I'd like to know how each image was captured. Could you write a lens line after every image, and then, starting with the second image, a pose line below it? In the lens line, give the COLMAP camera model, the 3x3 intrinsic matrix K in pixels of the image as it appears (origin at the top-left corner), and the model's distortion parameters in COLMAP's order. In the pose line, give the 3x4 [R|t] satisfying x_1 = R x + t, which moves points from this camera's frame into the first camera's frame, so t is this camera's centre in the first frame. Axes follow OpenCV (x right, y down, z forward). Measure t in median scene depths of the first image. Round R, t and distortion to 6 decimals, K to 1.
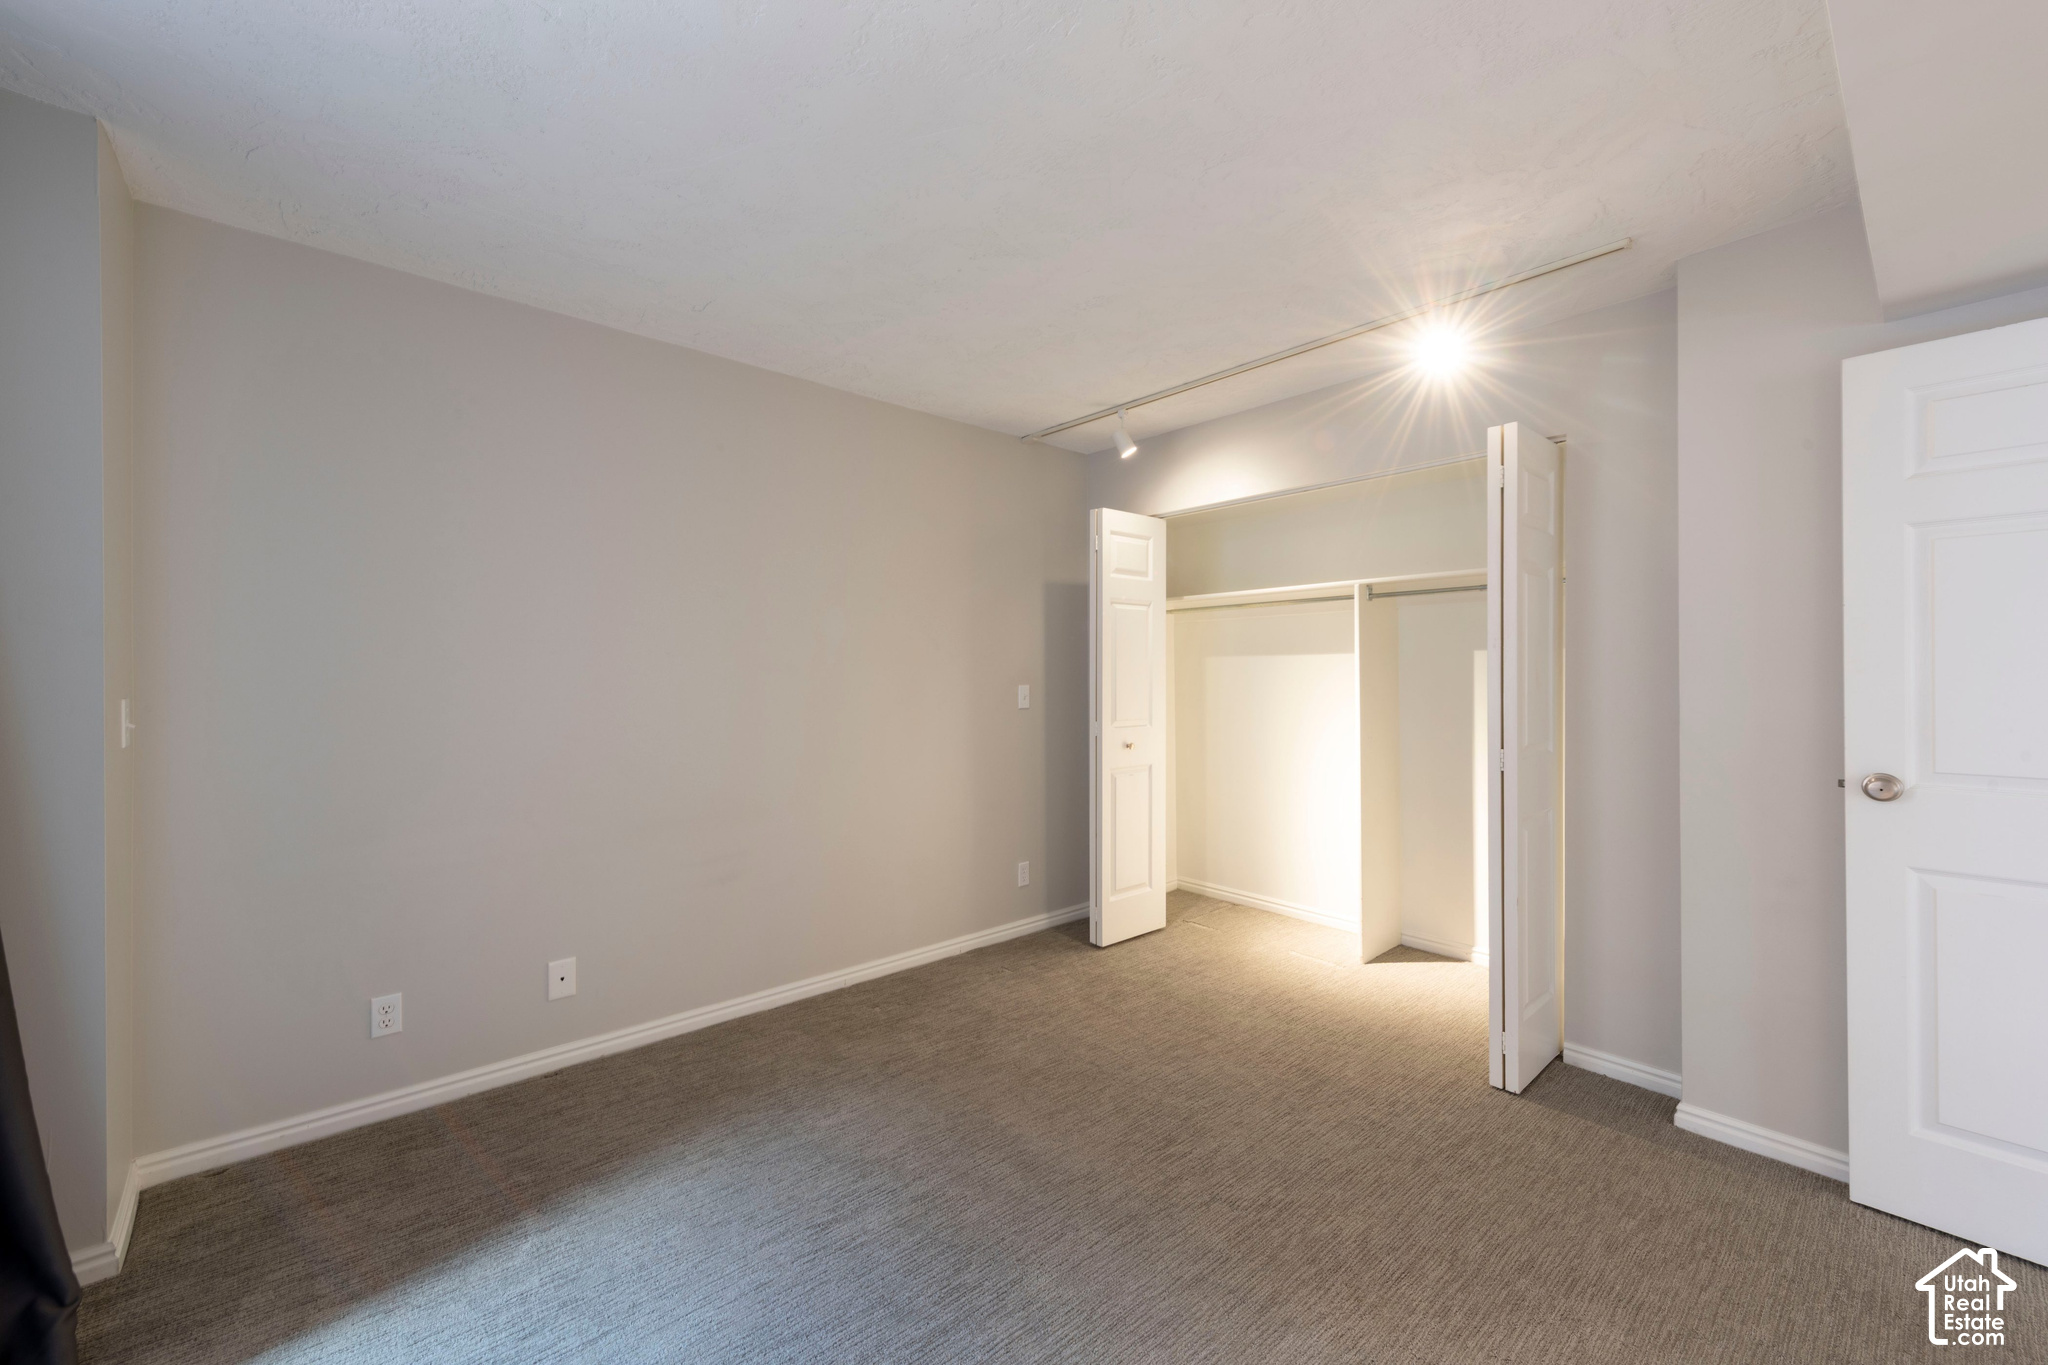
lens RADIAL K [[799.5, 0, 1021.4], [0, 799.5, 678.5], [0, 0, 1]] dist [0.007786, -0.000752]
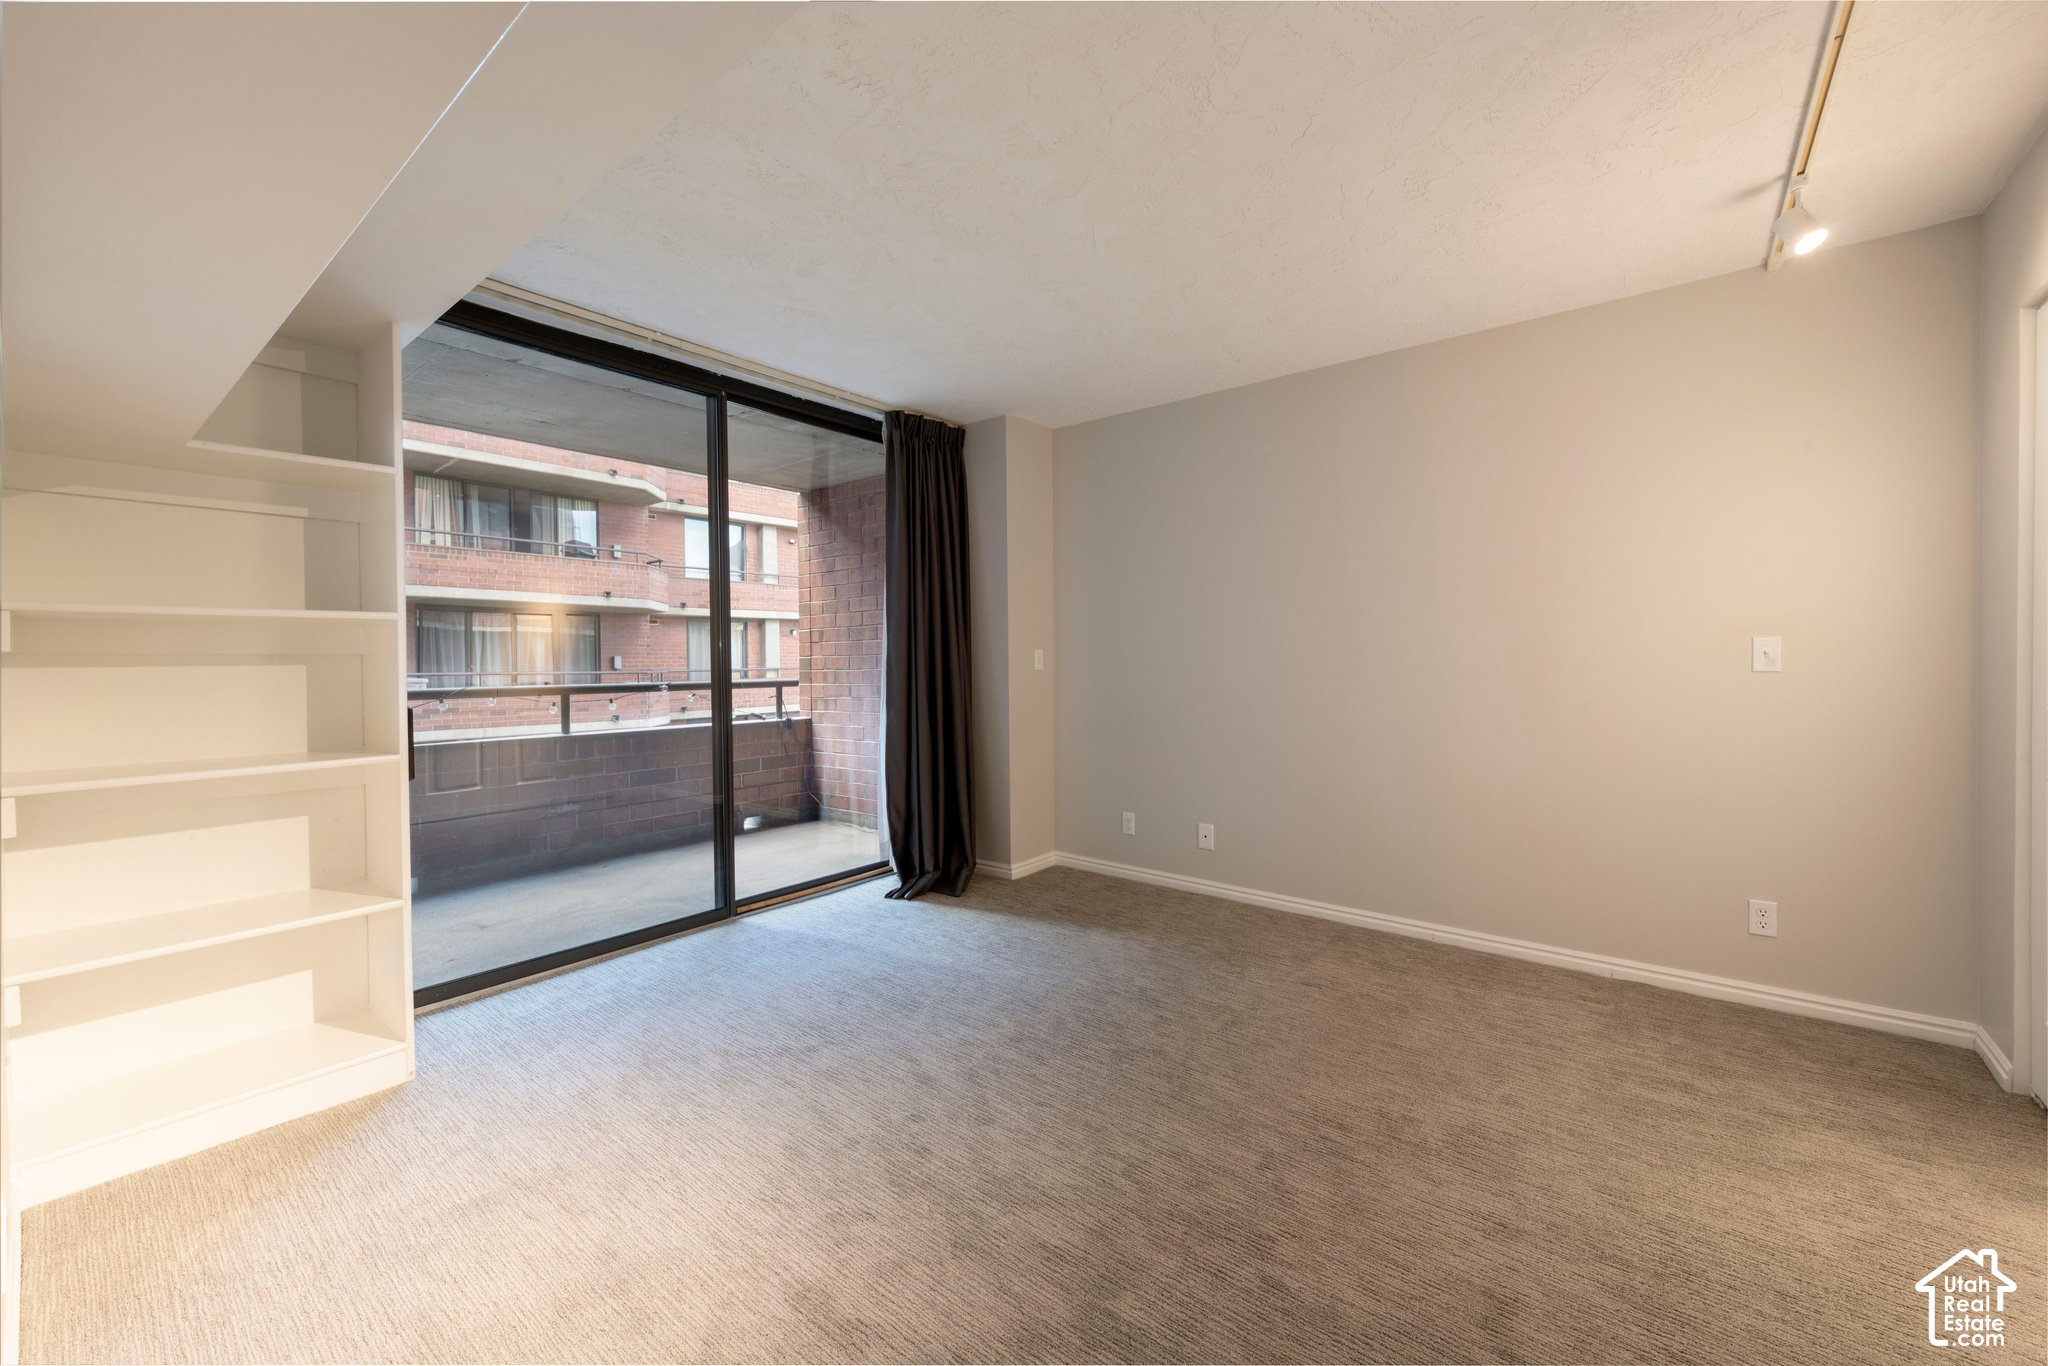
lens RADIAL K [[799.5, 0, 1019.9], [0, 799.5, 691.5], [0, 0, 1]] dist [0.007786, -0.000752]
pose [[0.154872, 0.042333, -0.987027, 0.892994], [0.004000, 0.999046, 0.043476, 0.036477], [0.987926, -0.010681, 0.154555, 0.447422]]
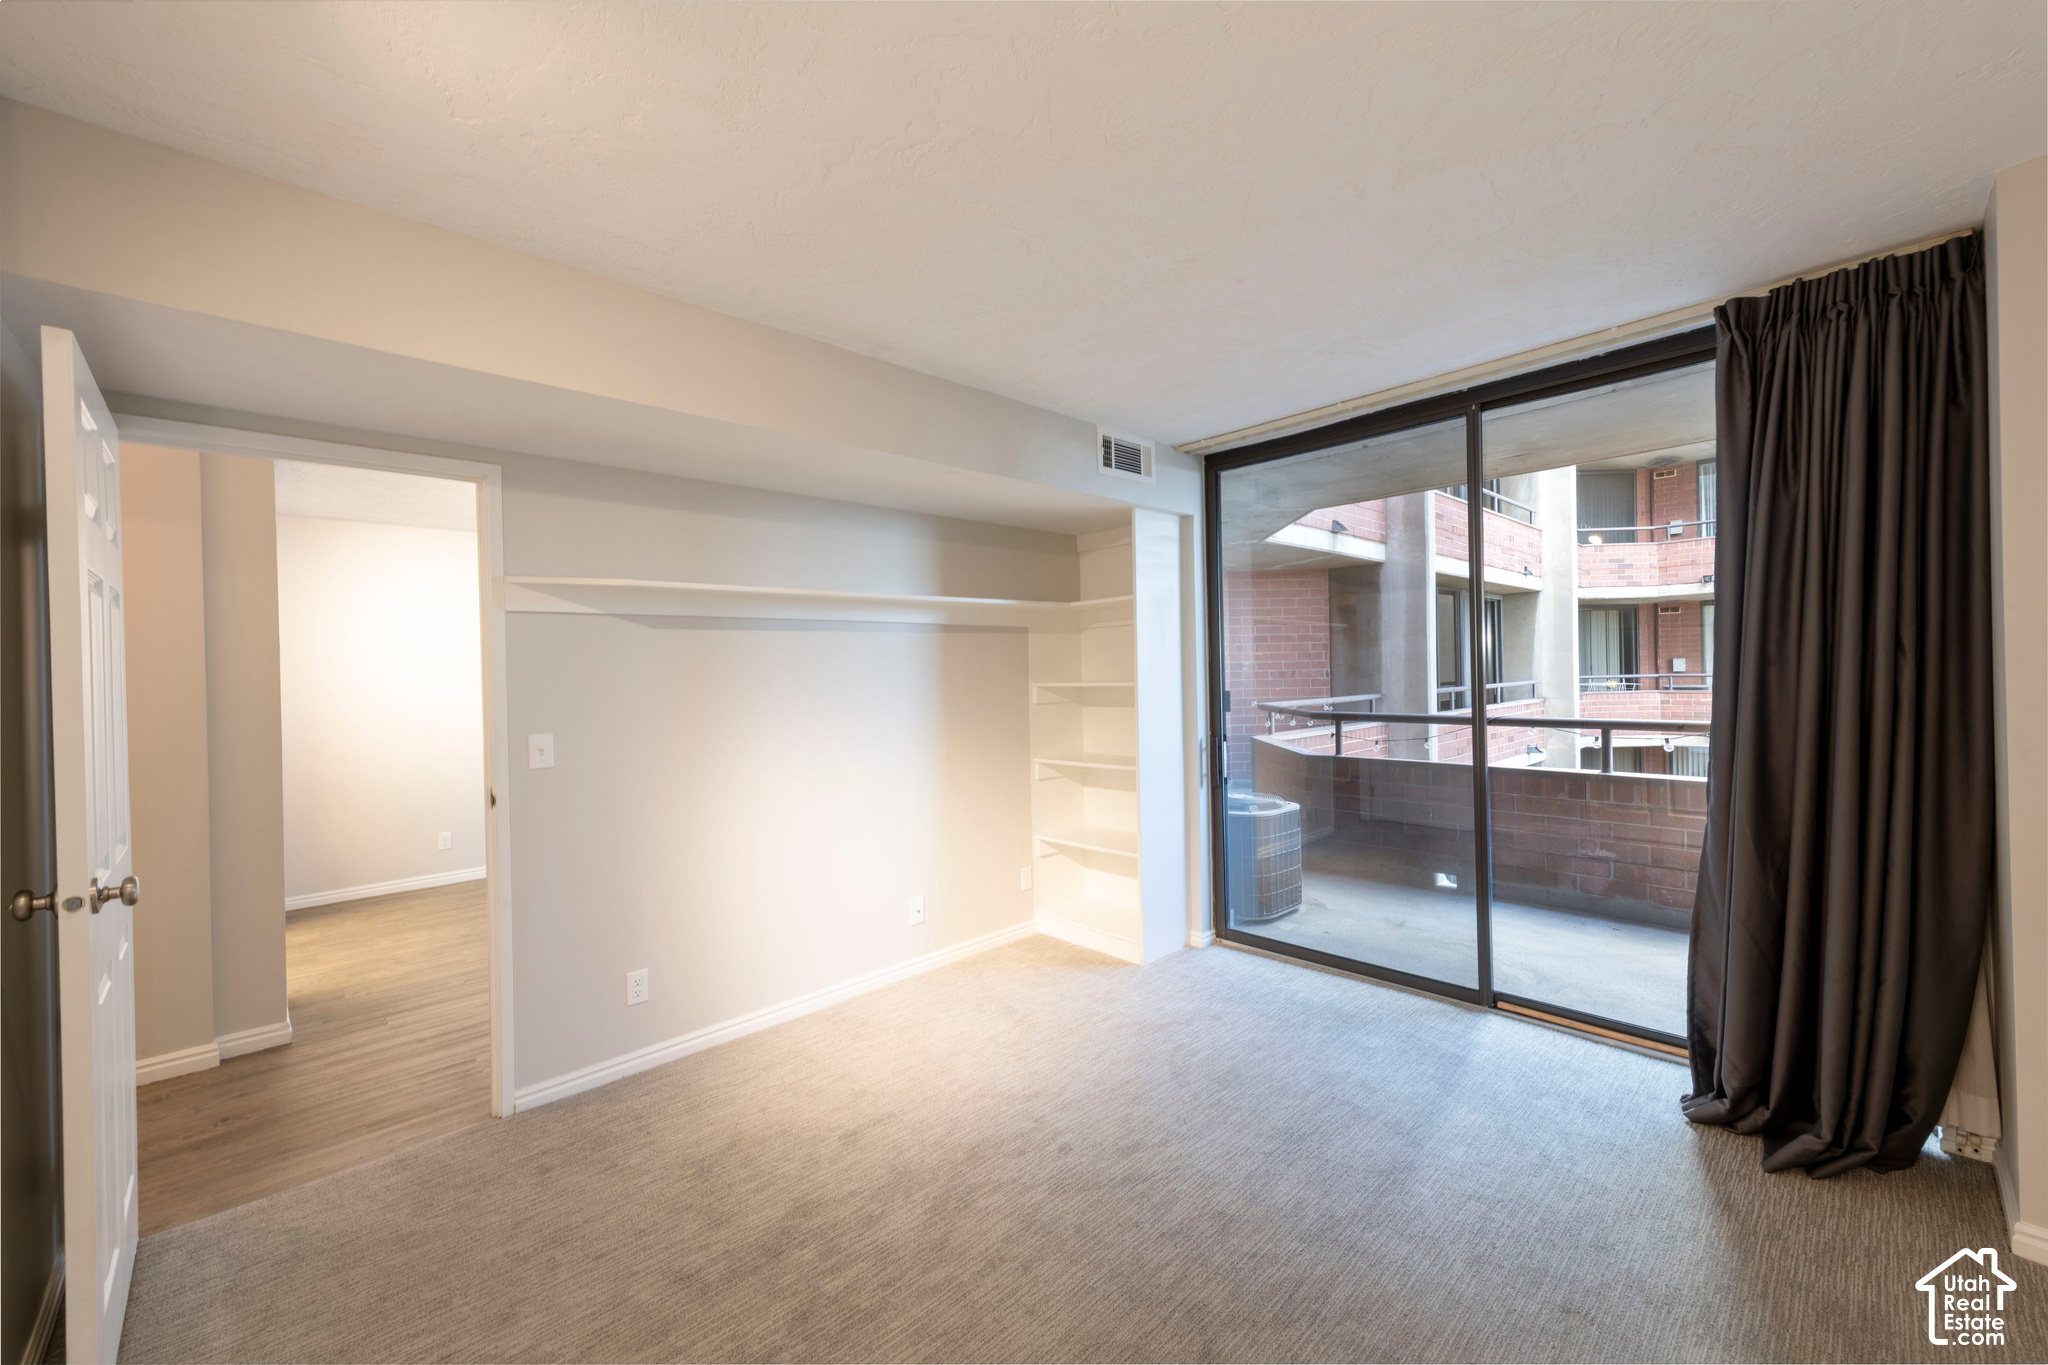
lens RADIAL K [[799.5, 0, 1029.2], [0, 799.5, 676.5], [0, 0, 1]] dist [0.007786, -0.000752]
pose [[-0.999339, 0.032923, -0.015386, 0.115290], [0.032794, 0.999425, 0.008594, -0.045151], [0.015660, 0.008084, -0.999845, 1.390477]]
